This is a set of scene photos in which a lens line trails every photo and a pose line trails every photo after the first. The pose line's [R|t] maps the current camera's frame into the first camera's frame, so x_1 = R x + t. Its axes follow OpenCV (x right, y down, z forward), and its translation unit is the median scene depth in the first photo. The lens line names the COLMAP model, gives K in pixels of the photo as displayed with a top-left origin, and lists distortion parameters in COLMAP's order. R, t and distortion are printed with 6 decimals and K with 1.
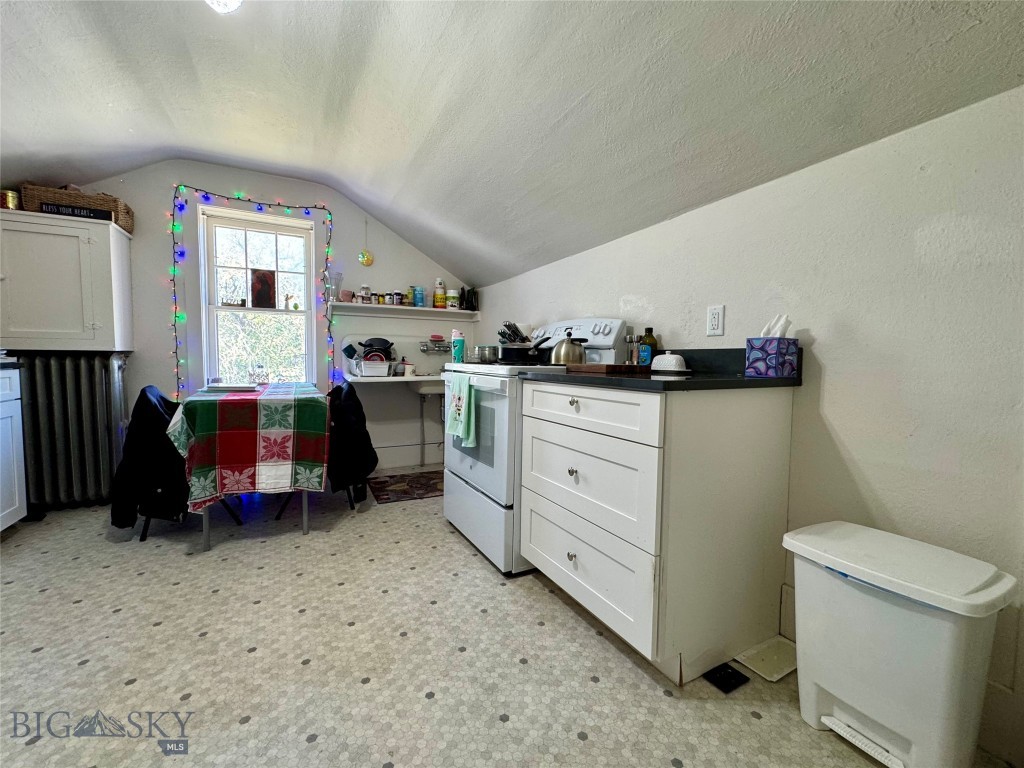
lens RADIAL K [[414.0, 0, 510.5], [0, 414.0, 383.7], [0, 0, 1]] dist [-0.003034, 0.000122]
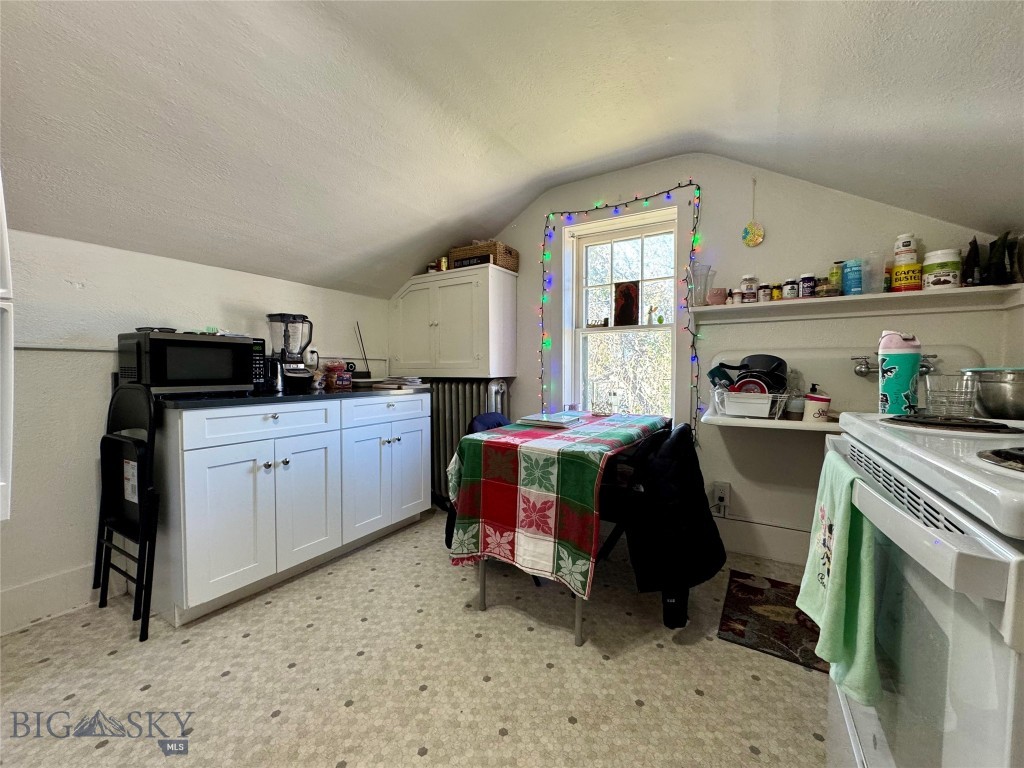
lens RADIAL K [[409.7, 0, 512.0], [0, 409.7, 384.0], [0, 0, 1]] dist [-0.001855, -0.000140]
pose [[0.515169, 0.018565, -0.856888, 0.022865], [-0.049718, 0.998729, -0.008253, -0.051302], [0.855645, 0.046854, 0.515437, 0.435273]]
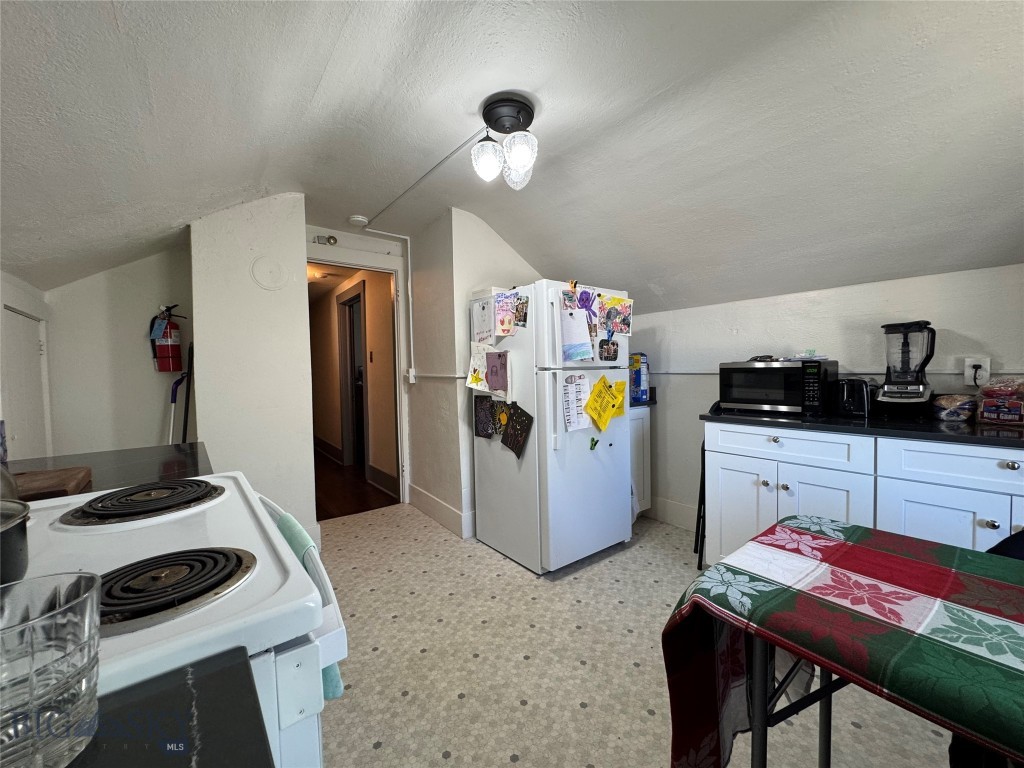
lens RADIAL K [[414.0, 0, 510.5], [0, 414.0, 383.7], [0, 0, 1]] dist [-0.003034, 0.000122]
pose [[-0.985965, 0.011384, -0.166565, -0.185522], [-0.004450, 0.995526, 0.094383, -0.140725], [0.166894, 0.093799, -0.981503, 1.037861]]
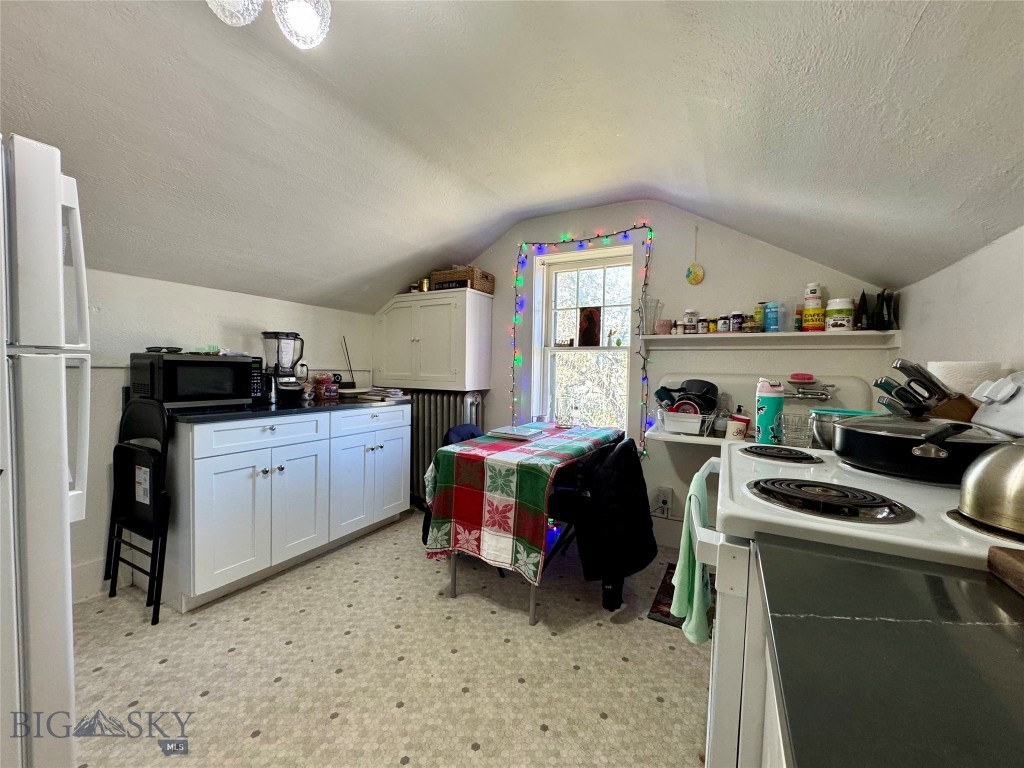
lens RADIAL K [[407.5, 0, 513.1], [0, 407.5, 384.2], [0, 0, 1]] dist [-0.001734, -0.000215]
pose [[0.556872, 0.030227, -0.830048, 0.122457], [-0.068509, 0.997604, -0.009634, -0.088808], [0.827768, 0.062231, 0.557608, 0.395179]]
